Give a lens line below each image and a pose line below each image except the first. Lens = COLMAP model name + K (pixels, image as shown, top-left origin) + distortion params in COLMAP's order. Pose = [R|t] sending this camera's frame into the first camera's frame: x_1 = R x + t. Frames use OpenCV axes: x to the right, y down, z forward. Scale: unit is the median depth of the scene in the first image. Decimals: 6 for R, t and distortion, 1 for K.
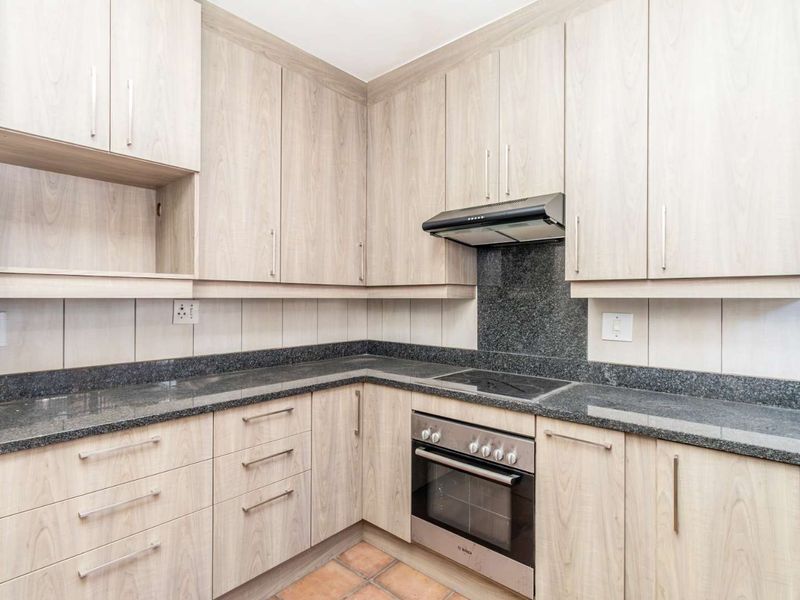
lens RADIAL K [[419.1, 0, 397.3], [0, 419.1, 308.0], [0, 0, 1]] dist [-0.000127, 0.000887]
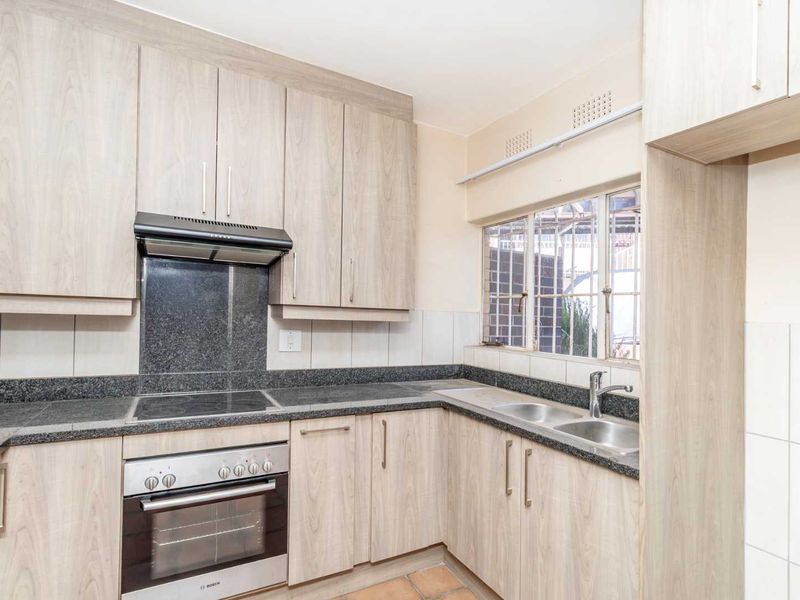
lens RADIAL K [[419.1, 0, 397.3], [0, 419.1, 315.8], [0, 0, 1]] dist [-0.000401, -0.000383]
pose [[0.338281, 0.002620, 0.941041, -0.529708], [-0.011097, 0.999938, 0.001205, -0.033138], [-0.940980, -0.010851, 0.338289, 0.257770]]
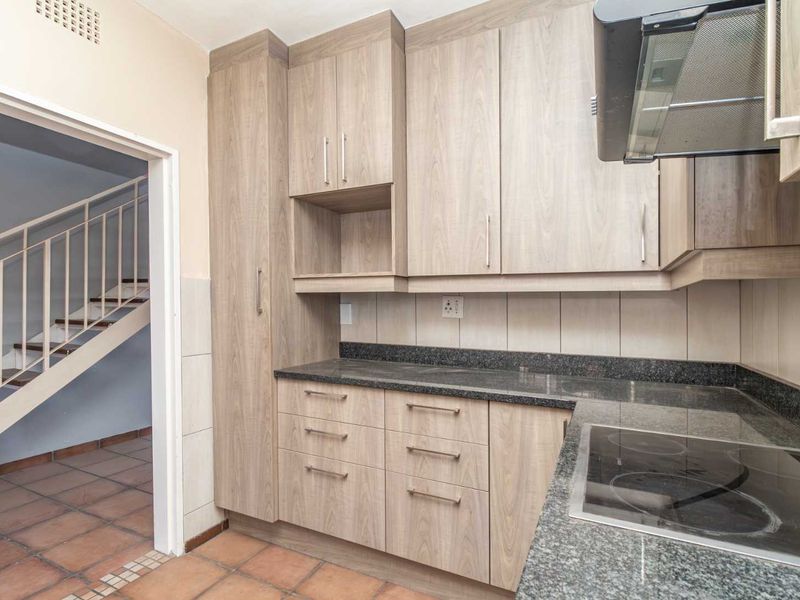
lens RADIAL K [[402.0, 0, 370.6], [0, 402.0, 318.4], [0, 0, 1]] dist [-0.001650, 0.000014]
pose [[0.256123, 0.029240, -0.966202, 0.503673], [-0.031289, 0.999269, 0.021947, 0.024376], [0.966138, 0.024610, 0.256850, 0.550895]]
